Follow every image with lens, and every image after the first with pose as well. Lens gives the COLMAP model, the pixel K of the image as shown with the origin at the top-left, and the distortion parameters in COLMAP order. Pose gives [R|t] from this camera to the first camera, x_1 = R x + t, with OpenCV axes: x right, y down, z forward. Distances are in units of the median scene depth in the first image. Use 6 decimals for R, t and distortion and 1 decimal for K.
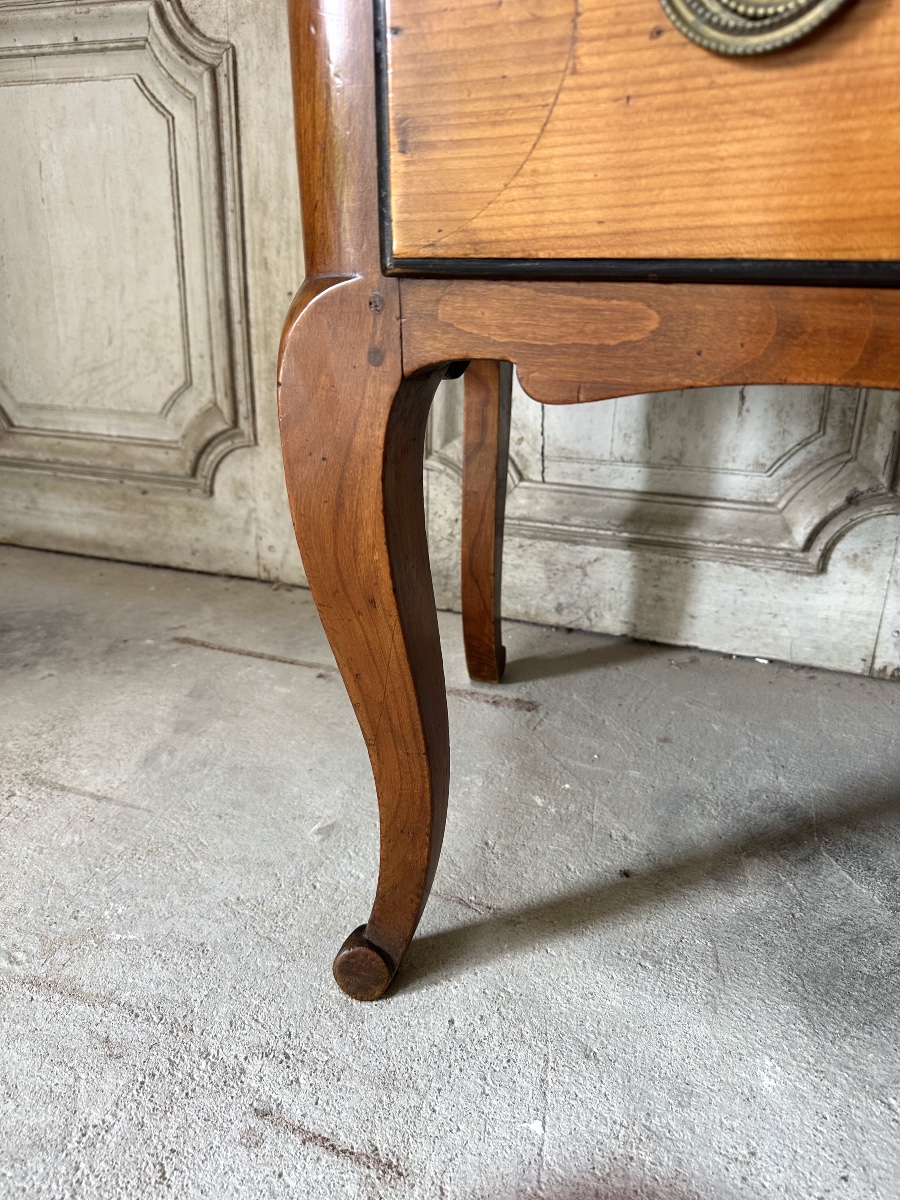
lens RADIAL K [[856.5, 0, 456.9], [0, 856.5, 601.5], [0, 0, 1]] dist [0.000235, -0.011516]
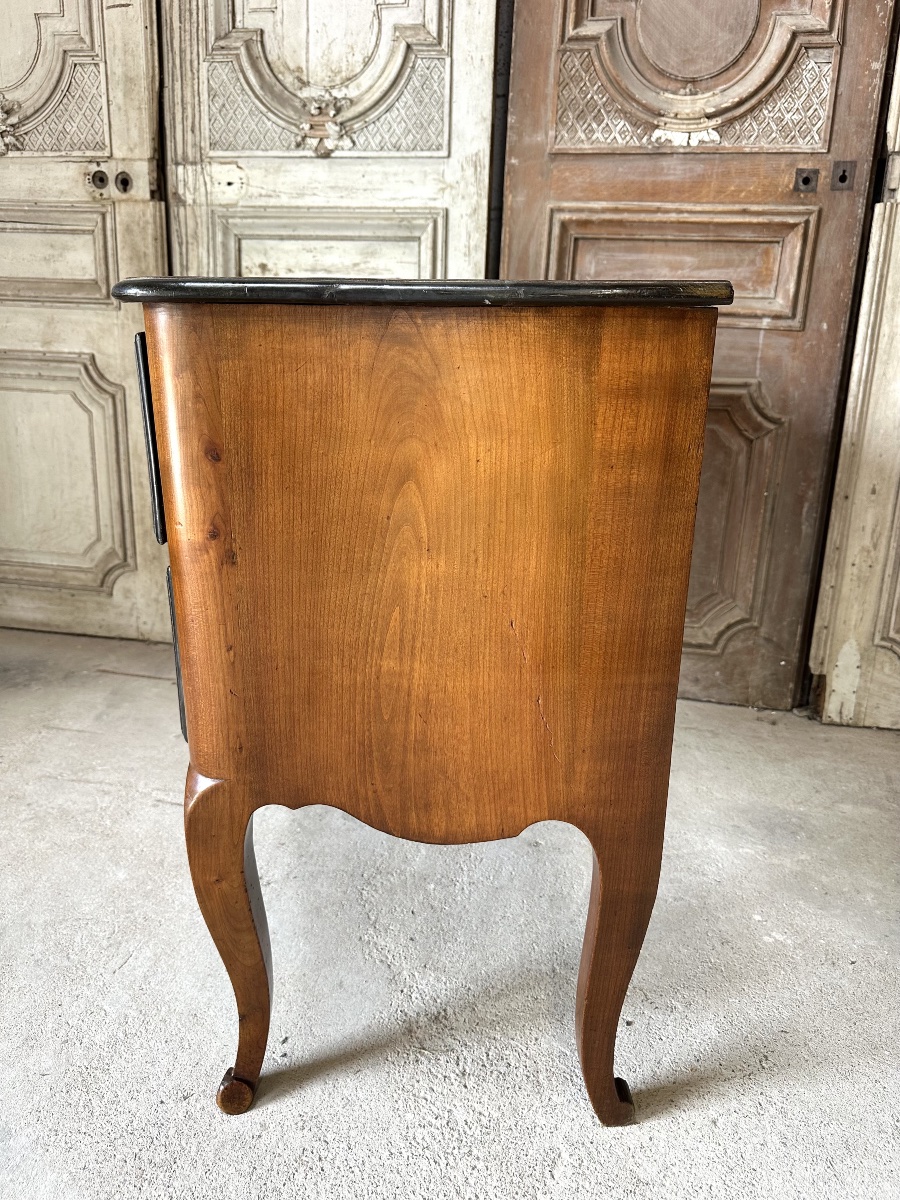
lens RADIAL K [[856.5, 0, 454.4], [0, 856.5, 603.1], [0, 0, 1]] dist [0.000235, -0.011516]
pose [[0.986374, -0.032455, 0.161287, 0.163126], [0.042438, 0.997365, -0.058846, 0.036501], [-0.158952, 0.064889, 0.985152, -1.035589]]
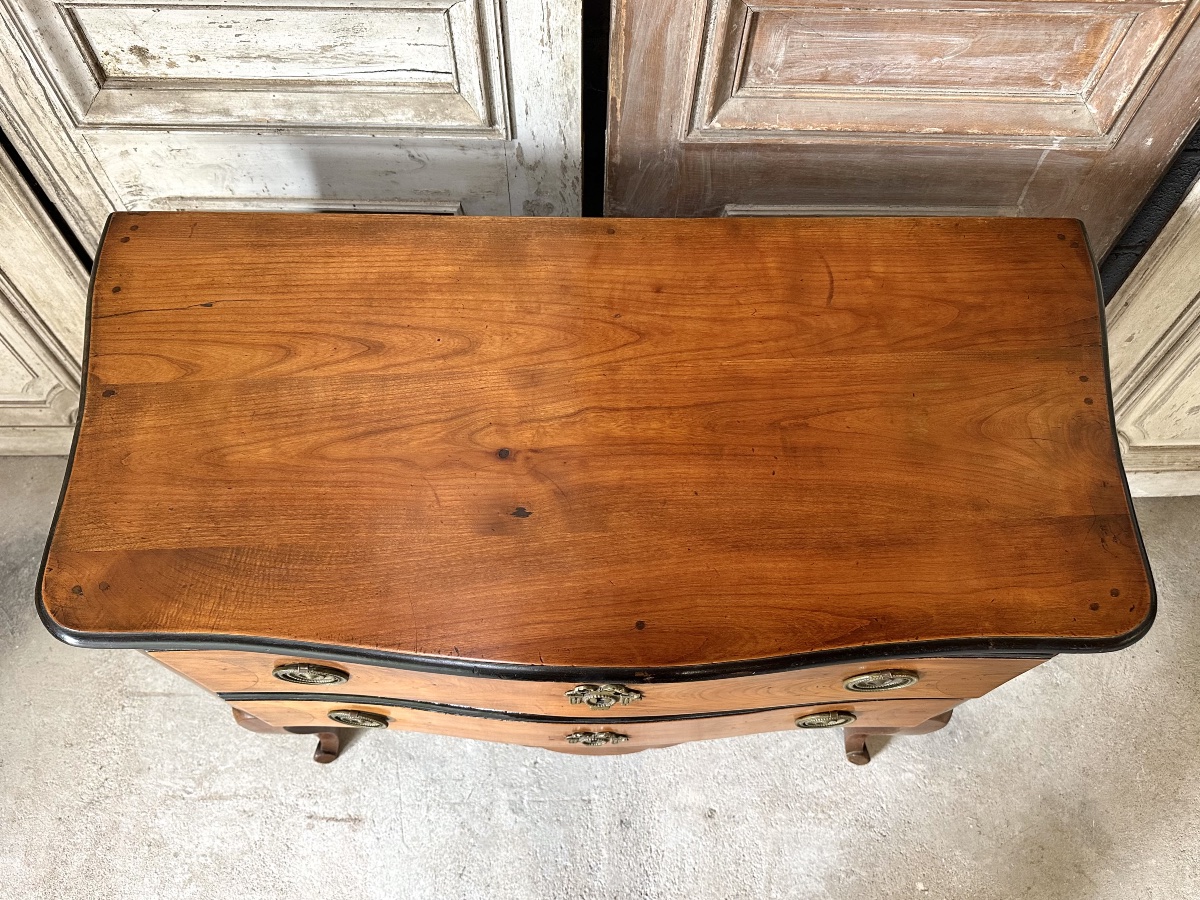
lens RADIAL K [[900.2, 0, 593.4], [0, 900.2, 453.5], [0, 0, 1]] dist [-0.006504, 0.001070]
pose [[0.942582, -0.293613, 0.159158, 0.254994], [0.120825, 0.744068, 0.657088, -1.005820], [-0.311354, -0.600129, 0.736820, -0.387481]]
